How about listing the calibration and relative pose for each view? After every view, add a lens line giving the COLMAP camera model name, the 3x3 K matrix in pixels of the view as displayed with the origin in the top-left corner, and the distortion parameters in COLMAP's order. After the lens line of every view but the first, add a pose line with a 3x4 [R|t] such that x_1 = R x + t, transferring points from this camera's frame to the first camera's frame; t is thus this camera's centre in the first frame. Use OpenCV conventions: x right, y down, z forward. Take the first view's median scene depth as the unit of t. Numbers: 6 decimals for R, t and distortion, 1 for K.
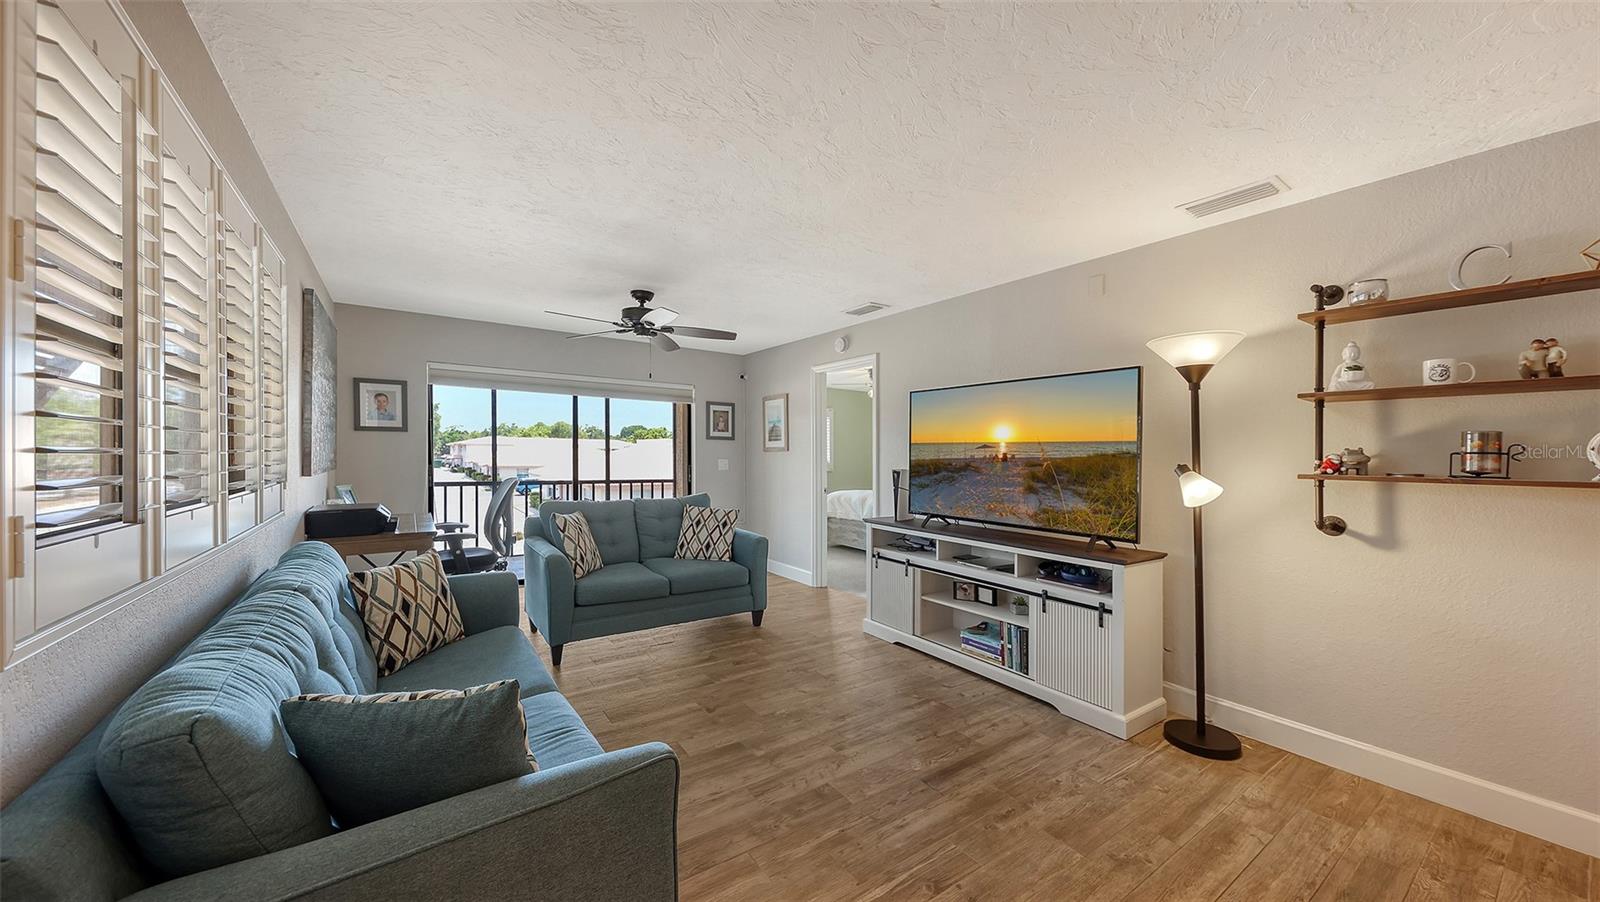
lens RADIAL K [[557.1, 0, 796.1], [0, 557.1, 452.4], [0, 0, 1]] dist [0.005654, -0.000981]
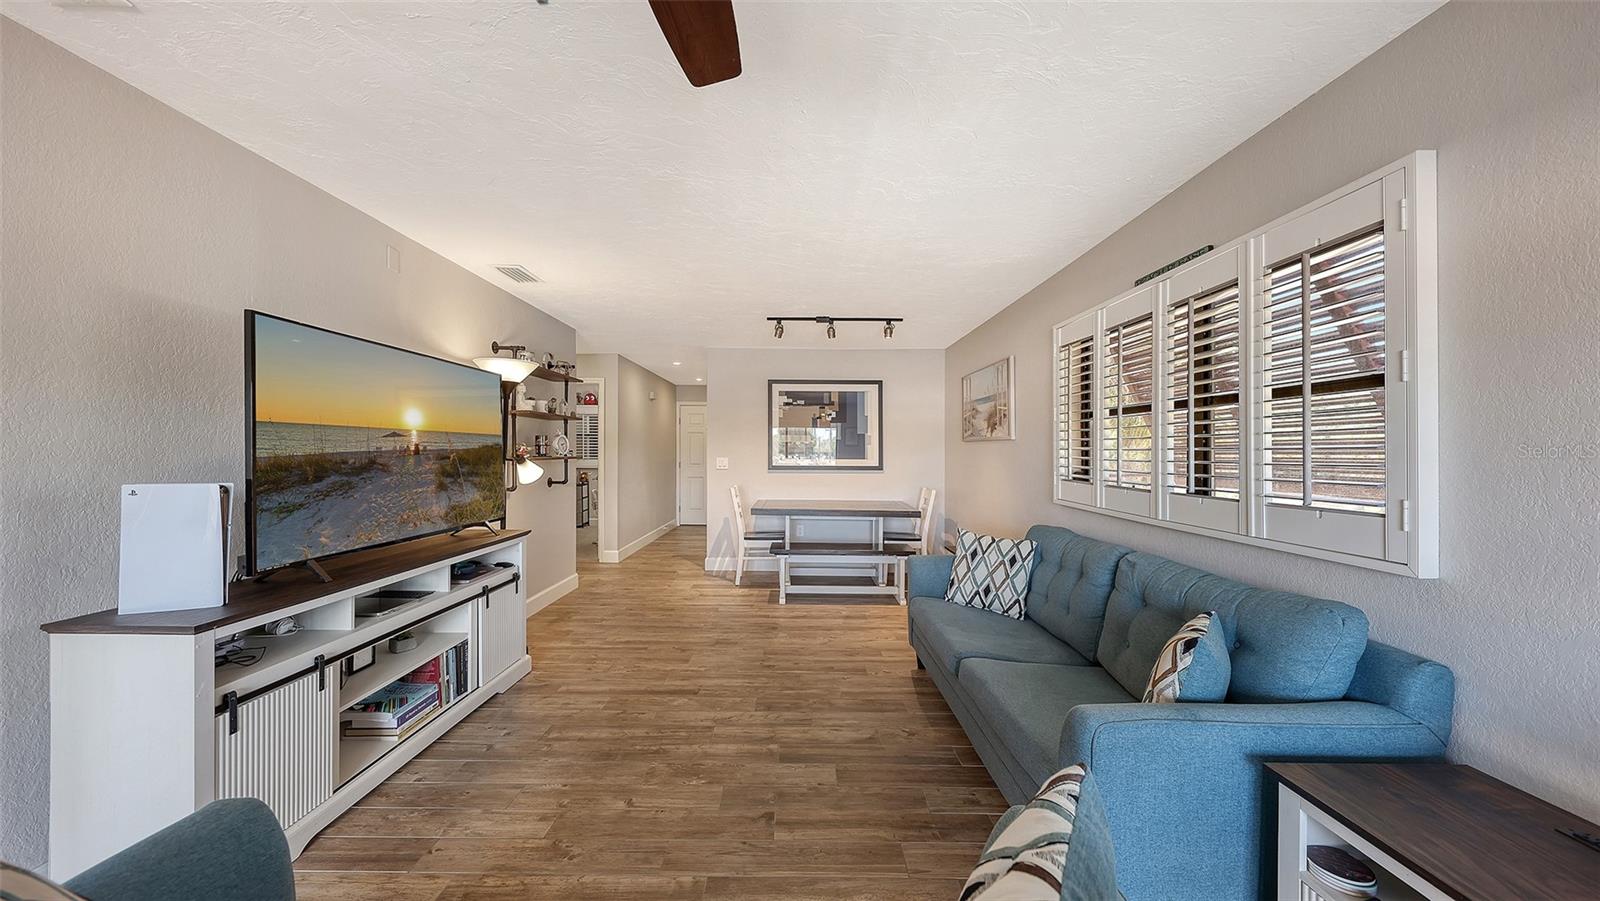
lens RADIAL K [[557.1, 0, 801.2], [0, 557.1, 449.2], [0, 0, 1]] dist [0.005654, -0.000981]
pose [[-0.826003, -0.022570, 0.563214, -0.581332], [-0.027379, 0.999625, -0.000095, -0.006980], [-0.563001, -0.015499, -0.826311, 1.581131]]
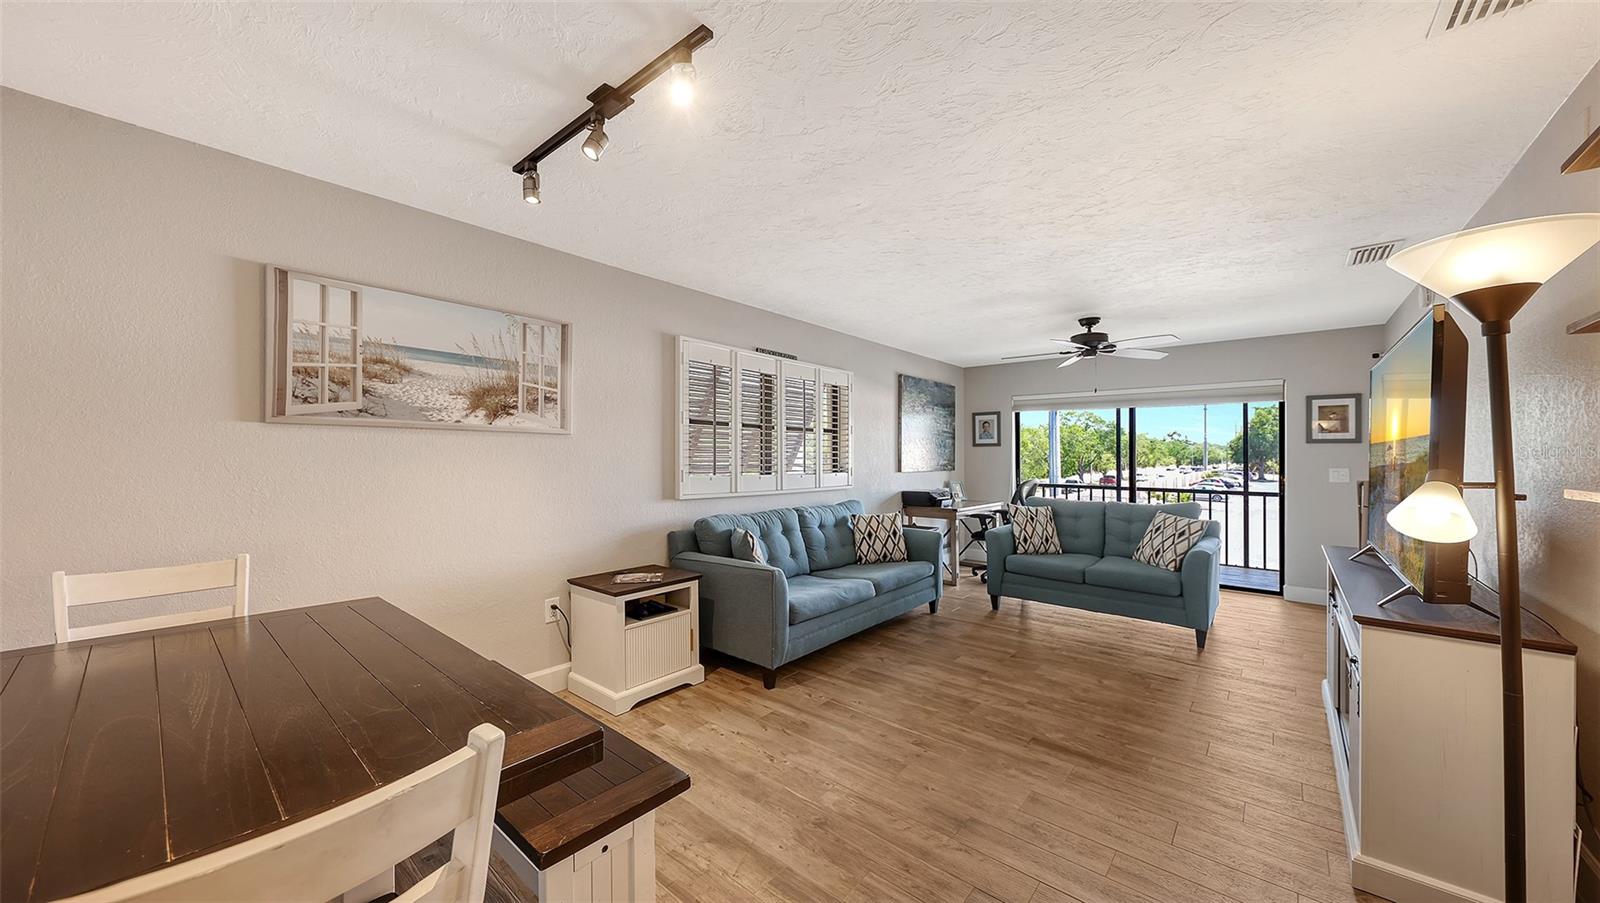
lens RADIAL K [[557.1, 0, 784.9], [0, 557.1, 450.1], [0, 0, 1]] dist [0.005654, -0.000981]
pose [[0.239140, -0.023069, -0.970711, 0.998080], [0.001732, 0.999726, -0.023332, 0.010067], [0.970984, 0.003898, 0.239114, 0.171074]]
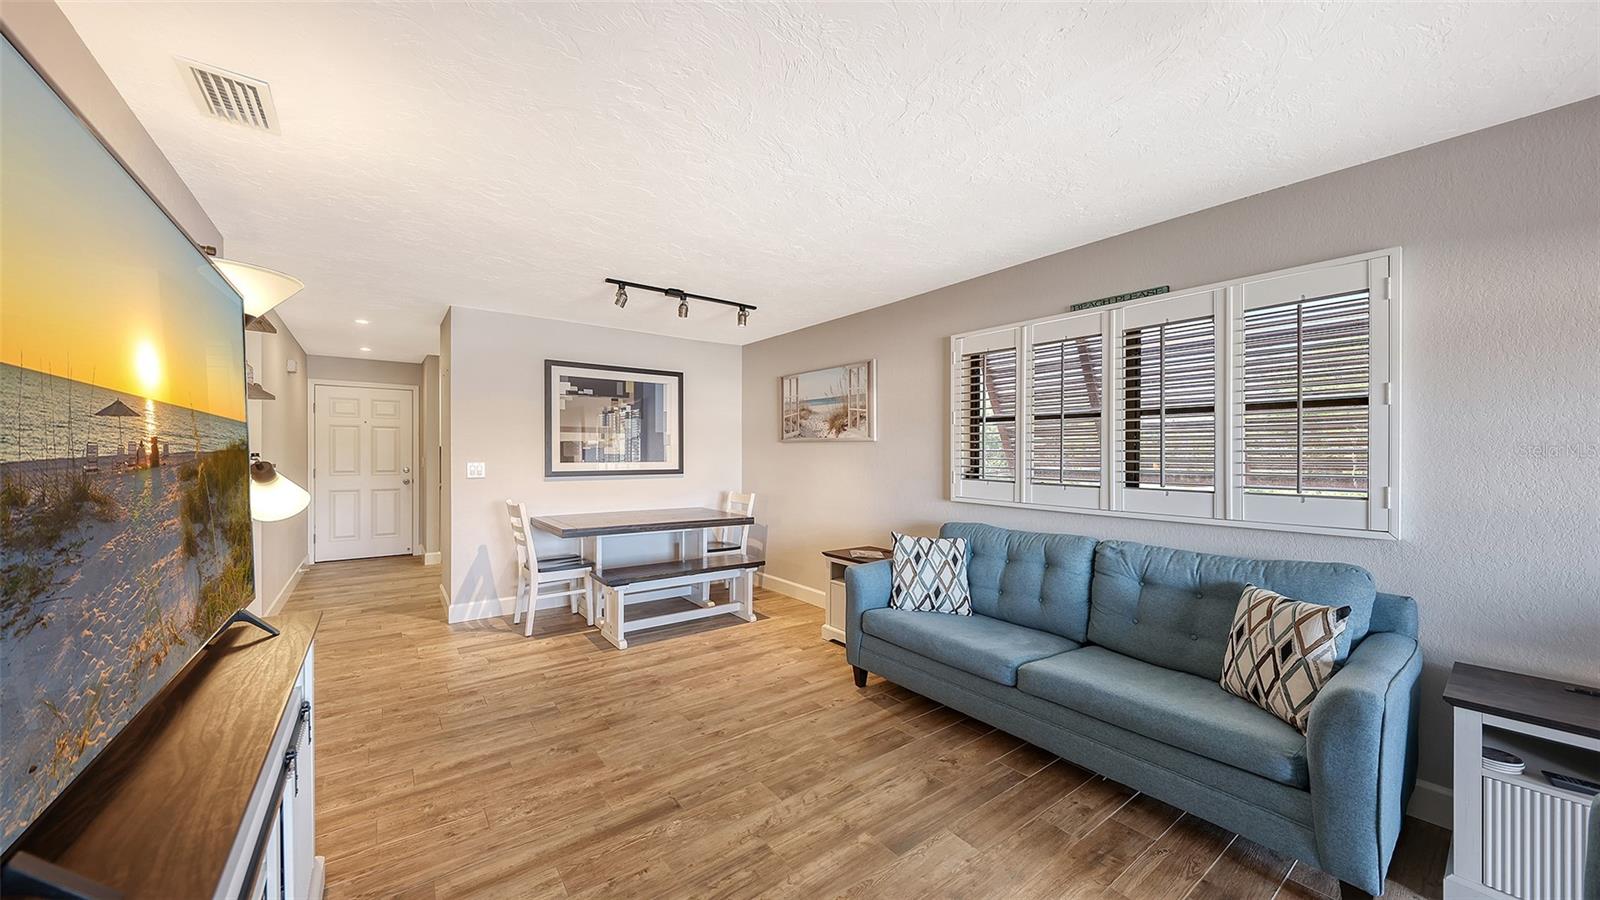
lens RADIAL K [[557.1, 0, 800.3], [0, 557.1, 450.5], [0, 0, 1]] dist [0.005654, -0.000981]
pose [[-0.999064, -0.021679, -0.037422, 0.058145], [-0.021199, 0.999689, -0.013161, 0.002785], [0.037695, -0.012356, -0.999213, 1.553343]]
